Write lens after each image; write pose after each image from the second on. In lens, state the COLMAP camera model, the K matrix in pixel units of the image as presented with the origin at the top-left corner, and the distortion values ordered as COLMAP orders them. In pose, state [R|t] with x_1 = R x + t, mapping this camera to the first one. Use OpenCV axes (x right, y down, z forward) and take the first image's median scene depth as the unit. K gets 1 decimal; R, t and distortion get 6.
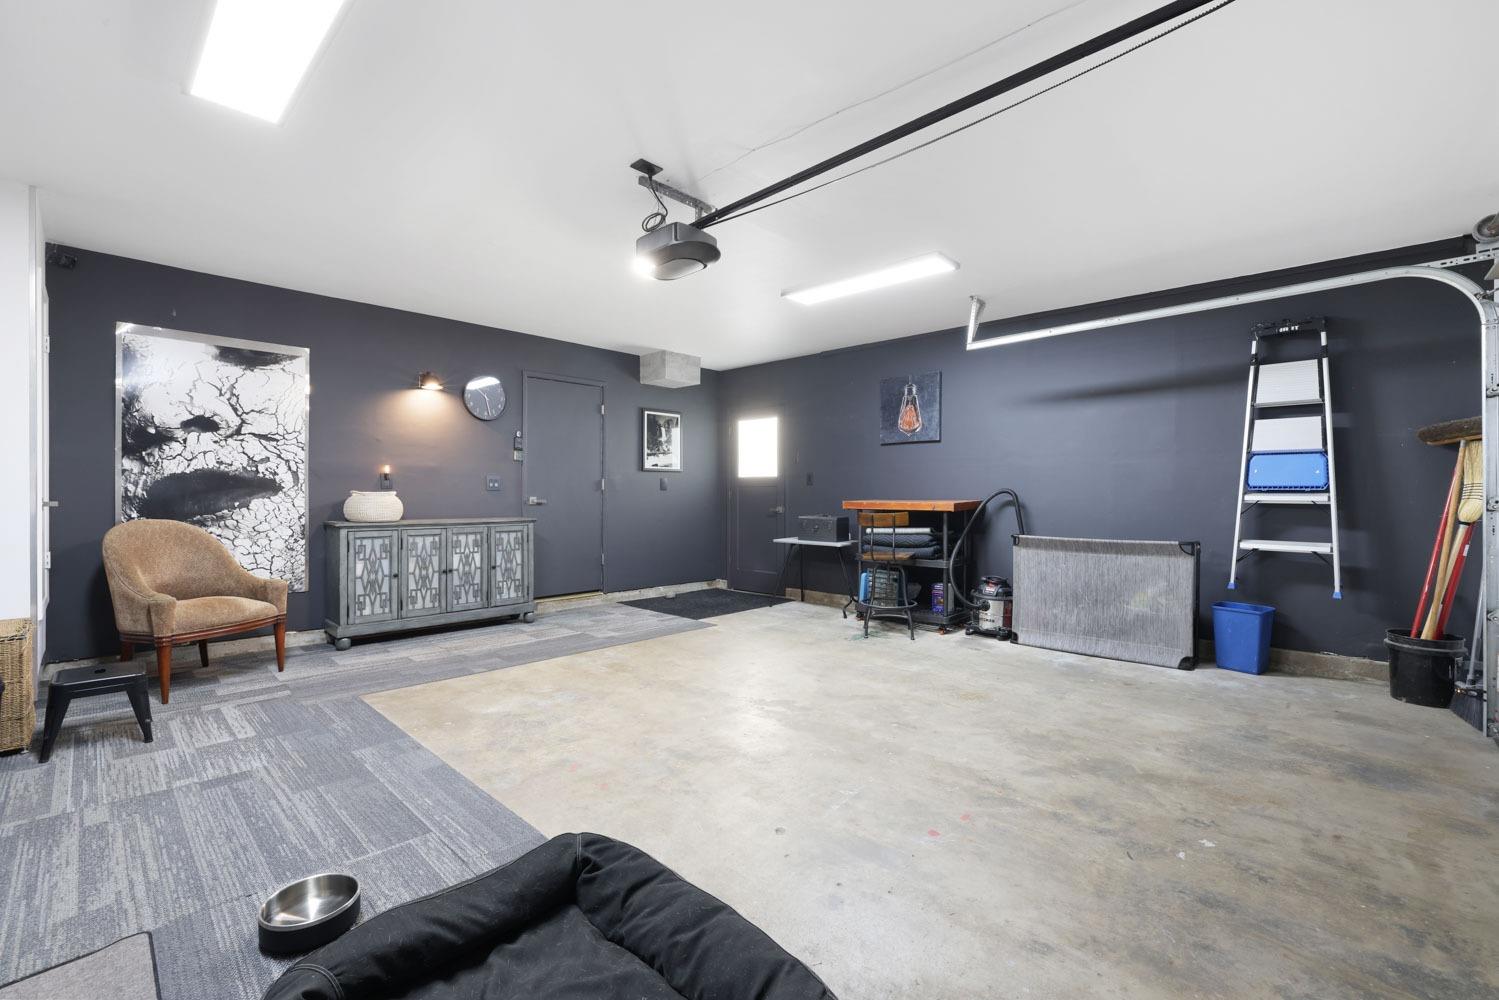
lens RADIAL K [[642.4, 0, 749.5], [0, 642.4, 500.0], [0, 0, 1]] dist [-0.001611, -0.000150]
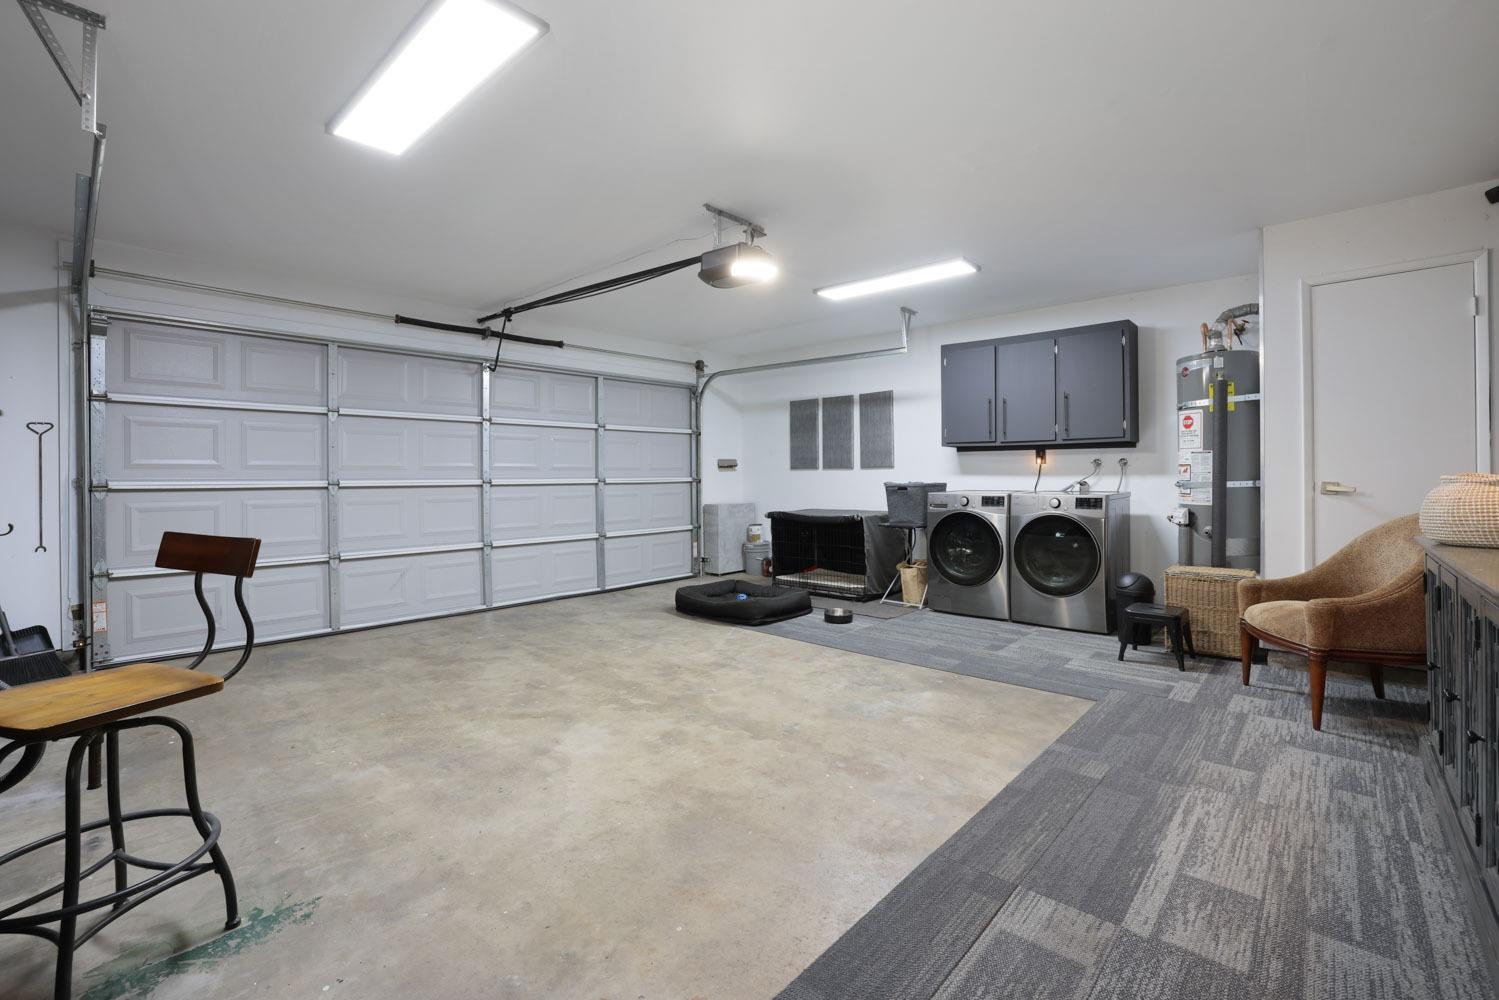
lens RADIAL K [[642.4, 0, 749.5], [0, 642.4, 500.0], [0, 0, 1]] dist [-0.001611, -0.000150]
pose [[-0.999940, 0.002981, -0.010520, -0.109707], [0.002515, 0.999024, 0.044096, -0.019077], [0.010641, 0.044067, -0.998972, 1.875205]]
